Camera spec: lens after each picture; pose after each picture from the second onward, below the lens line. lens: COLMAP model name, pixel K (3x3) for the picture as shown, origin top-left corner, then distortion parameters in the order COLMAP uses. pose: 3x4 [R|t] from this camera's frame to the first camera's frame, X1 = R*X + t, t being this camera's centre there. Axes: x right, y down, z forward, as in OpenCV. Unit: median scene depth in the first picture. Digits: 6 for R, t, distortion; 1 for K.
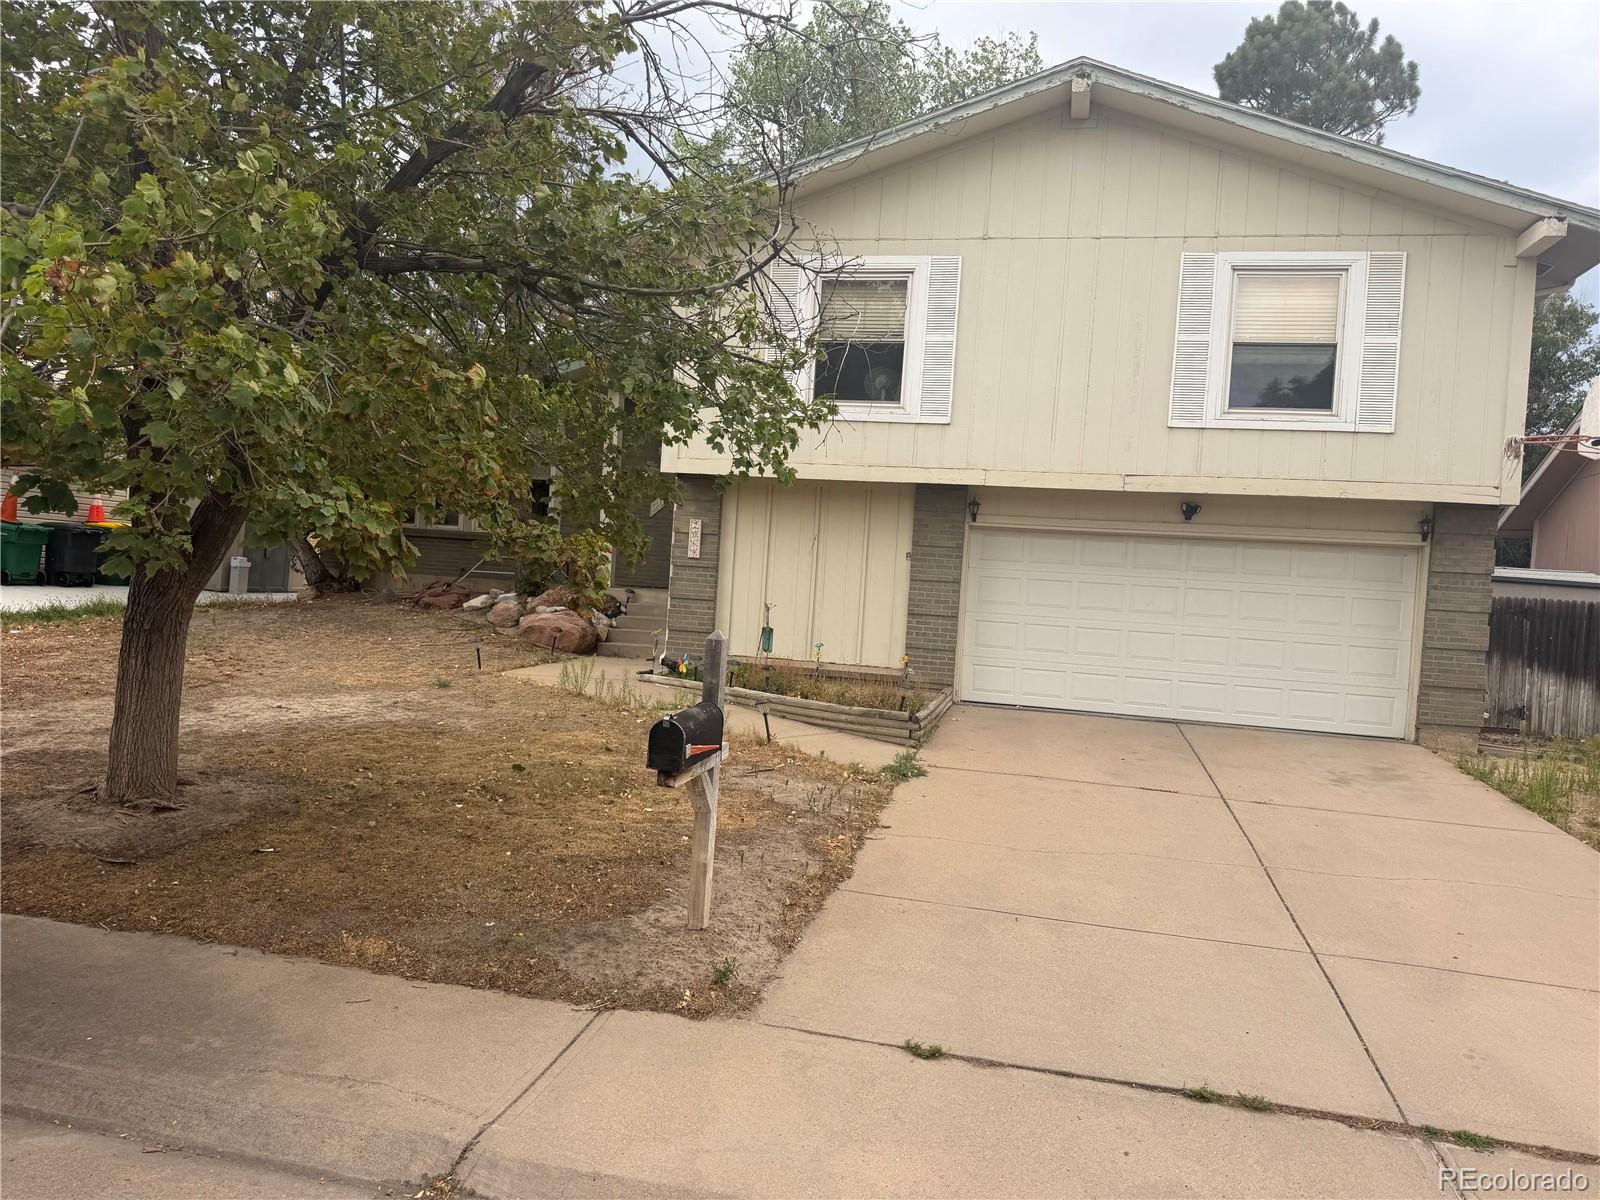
lens RADIAL K [[1121.4, 0, 803.1], [0, 1121.4, 594.9], [0, 0, 1]] dist [0.097914, -0.106761]
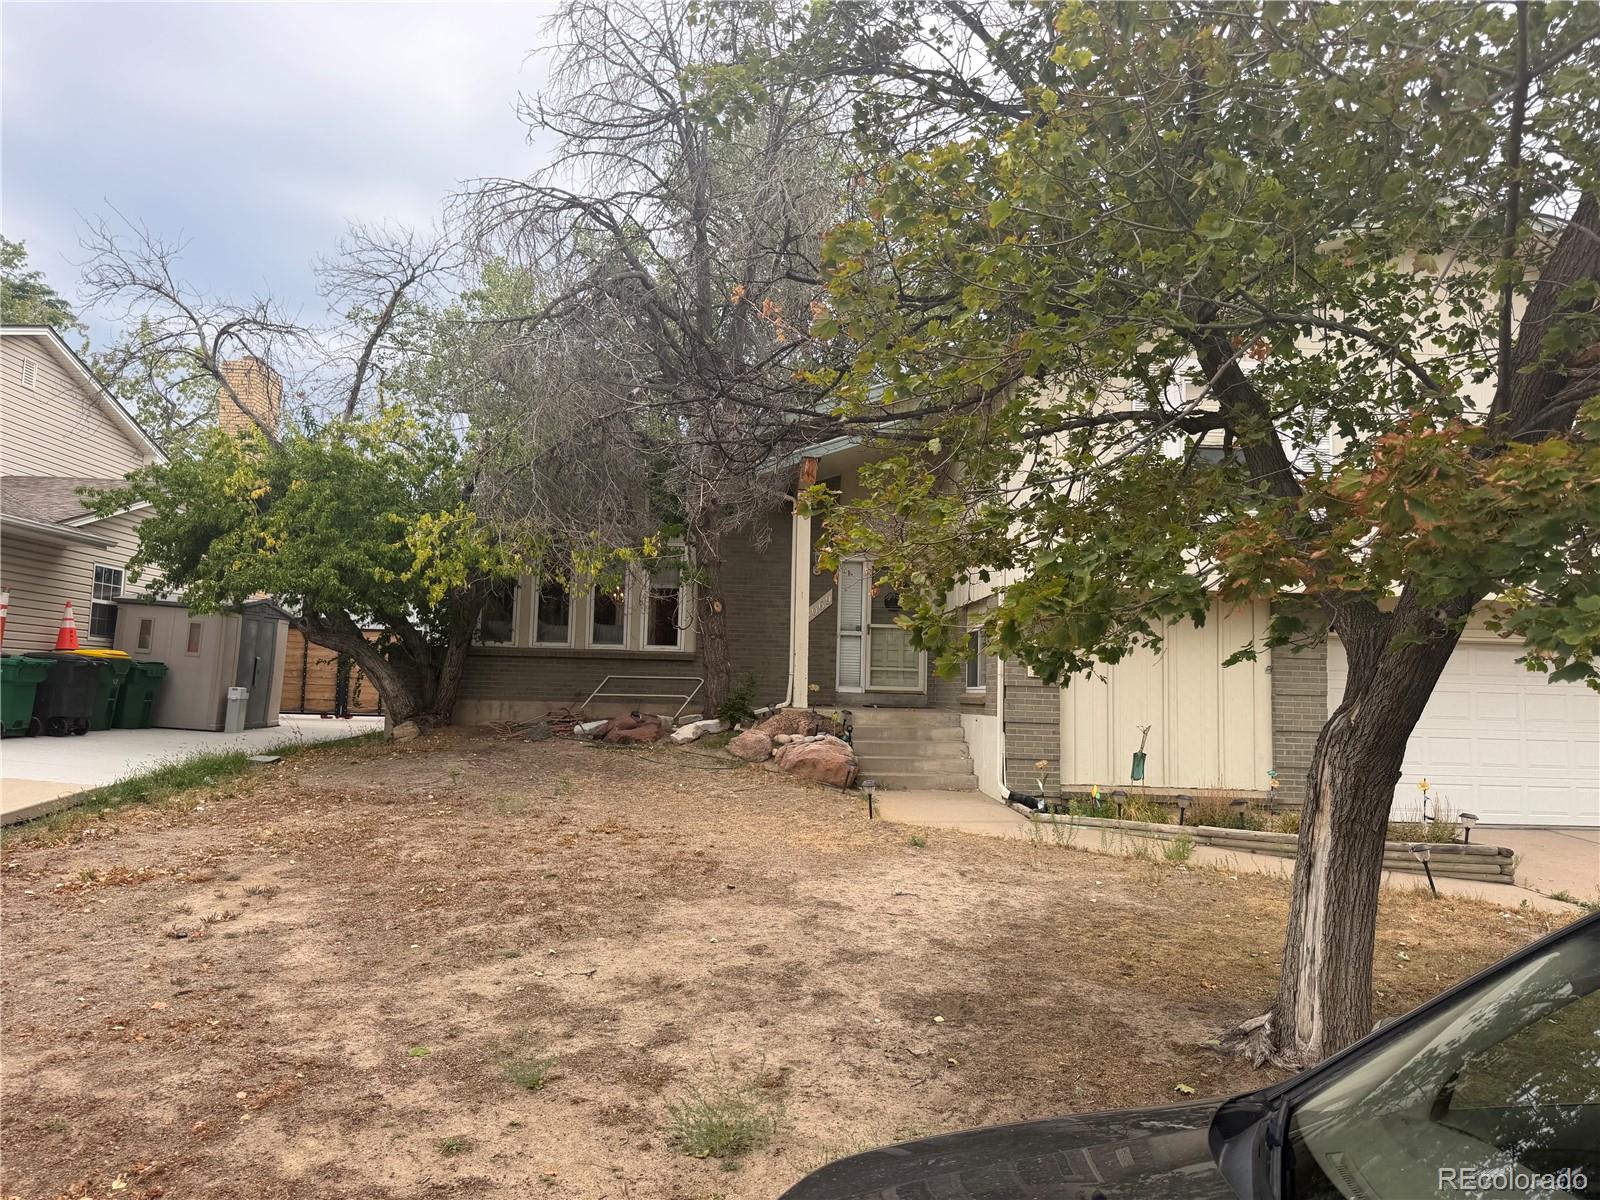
lens RADIAL K [[1121.4, 0, 803.1], [0, 1121.4, 594.9], [0, 0, 1]] dist [0.097914, -0.106761]
pose [[0.965385, -0.013647, 0.260474, -0.527370], [0.034872, 0.996418, -0.077039, -0.036606], [-0.258489, 0.083455, 0.962402, 0.177076]]
